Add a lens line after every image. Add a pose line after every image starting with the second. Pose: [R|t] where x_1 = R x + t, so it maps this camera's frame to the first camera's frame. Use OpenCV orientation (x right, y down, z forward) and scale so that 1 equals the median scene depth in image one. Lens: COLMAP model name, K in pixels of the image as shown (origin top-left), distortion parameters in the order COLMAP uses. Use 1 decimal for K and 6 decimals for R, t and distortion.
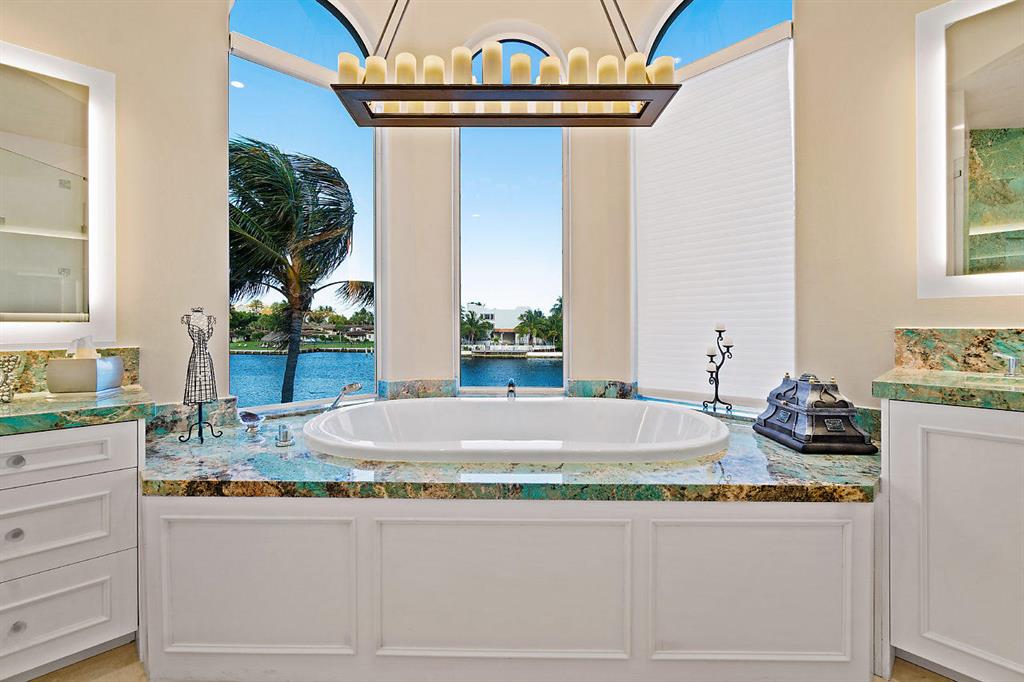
lens RADIAL K [[442.6, 0, 509.8], [0, 442.6, 331.7], [0, 0, 1]] dist [-0.009837, 0.000778]
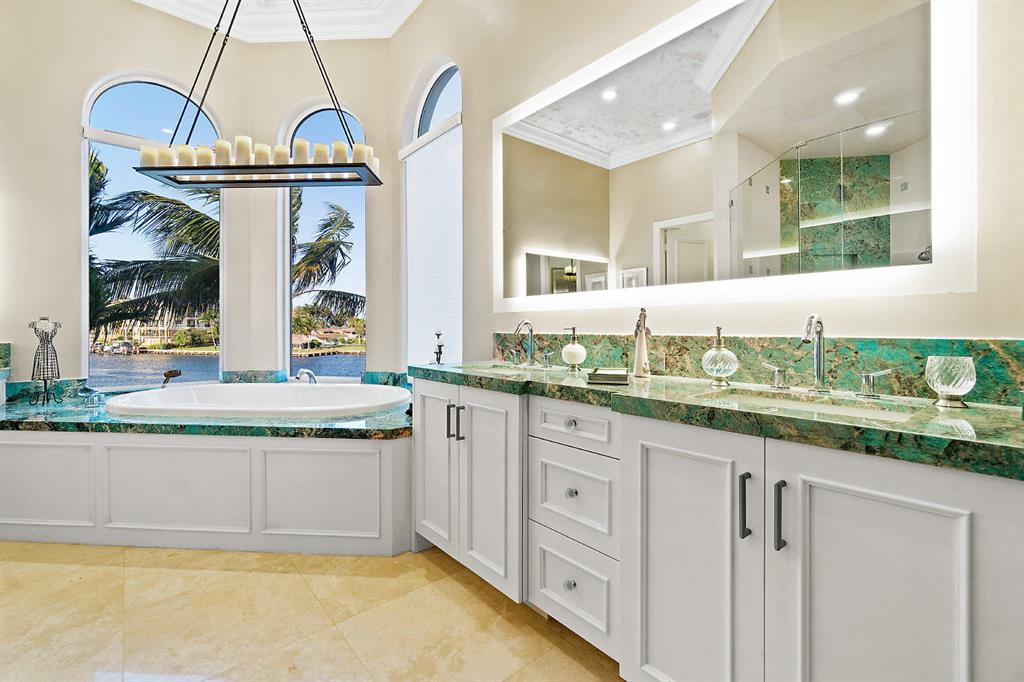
lens RADIAL K [[442.6, 0, 514.3], [0, 442.6, 338.3], [0, 0, 1]] dist [-0.009837, 0.000778]
pose [[0.998990, 0.005147, -0.044631, 1.325185], [-0.004899, 0.999972, 0.005666, 0.002814], [0.044659, -0.005442, 0.998987, -0.592664]]
